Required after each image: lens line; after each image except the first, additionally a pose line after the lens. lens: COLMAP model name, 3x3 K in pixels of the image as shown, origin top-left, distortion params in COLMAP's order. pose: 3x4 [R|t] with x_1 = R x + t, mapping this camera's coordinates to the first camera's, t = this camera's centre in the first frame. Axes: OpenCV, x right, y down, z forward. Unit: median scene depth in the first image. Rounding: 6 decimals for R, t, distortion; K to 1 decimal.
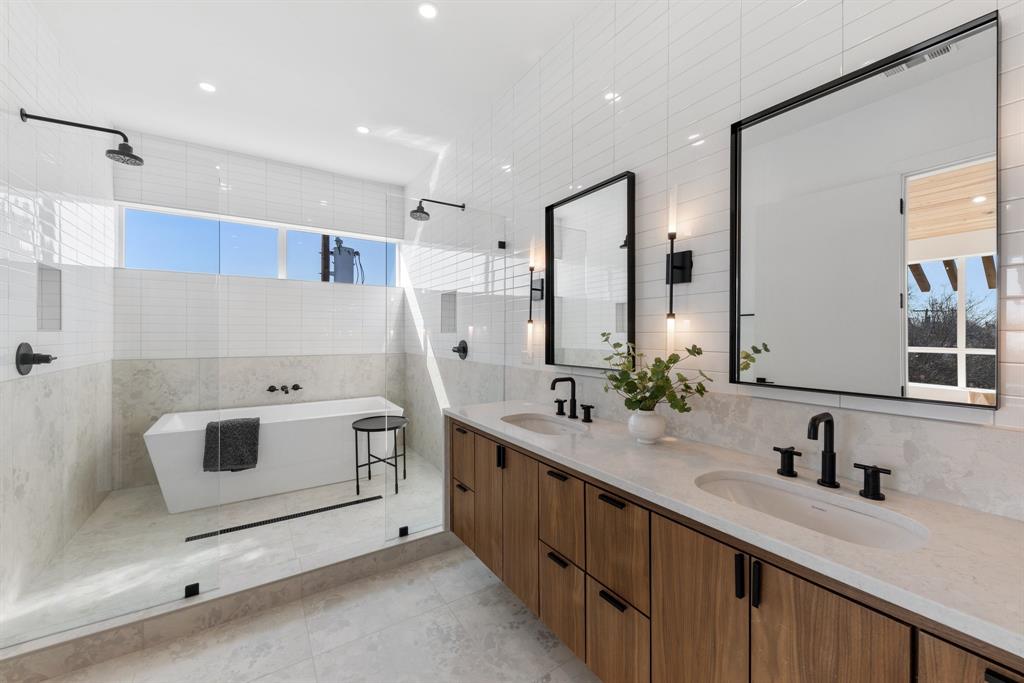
lens RADIAL K [[397.9, 0, 514.3], [0, 397.9, 335.6], [0, 0, 1]] dist [0.019592, -0.008649]
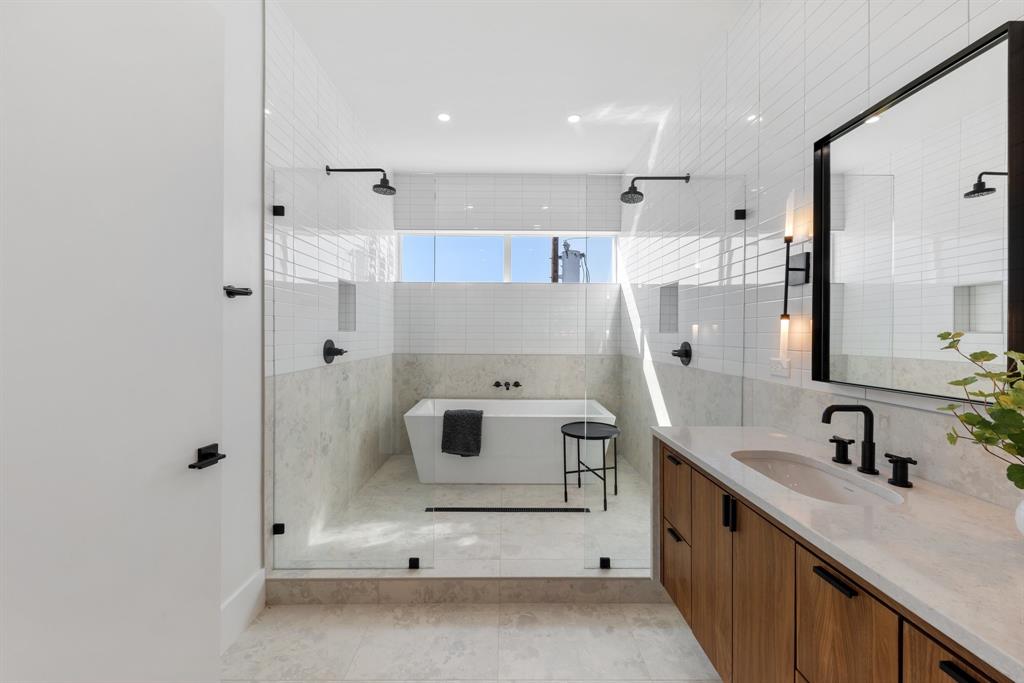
lens RADIAL K [[401.4, 0, 508.8], [0, 401.4, 336.4], [0, 0, 1]] dist [0.017394, -0.007900]
pose [[0.841879, 0.006175, -0.539632, 0.012216], [-0.005388, 0.999981, 0.003036, -0.000472], [0.539640, 0.000352, 0.841896, 0.123897]]
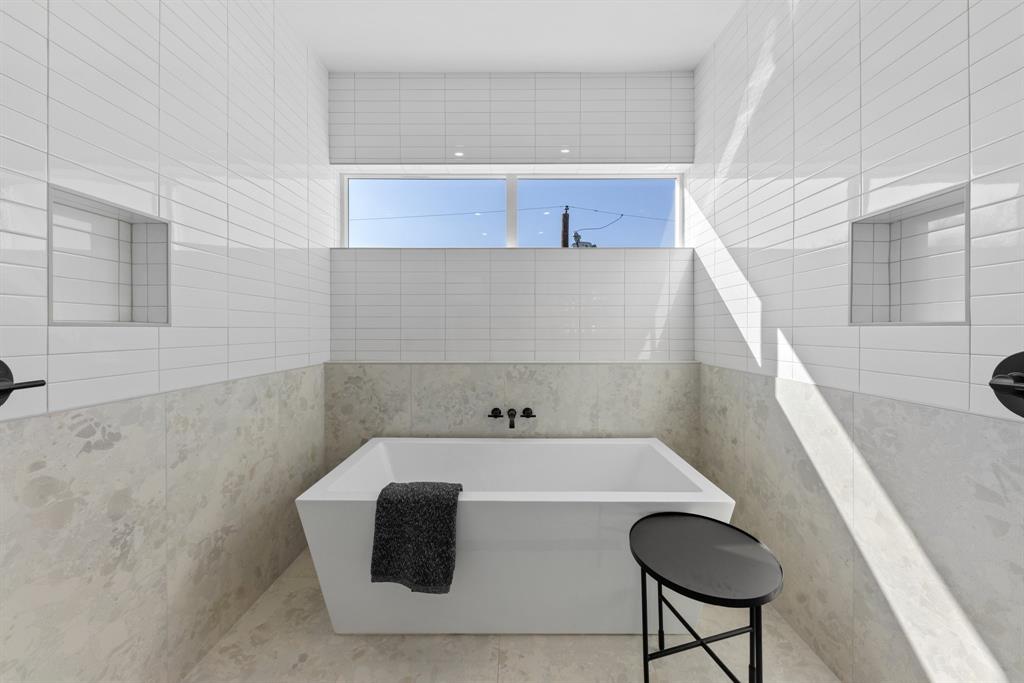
lens RADIAL K [[354.0, 0, 511.2], [0, 354.0, 334.8], [0, 0, 1]] dist [0.007542, -0.000231]
pose [[0.831910, 0.004552, -0.554892, -0.331136], [0.000823, 0.999955, 0.009437, -0.001832], [0.554910, -0.008307, 0.831869, 0.673882]]
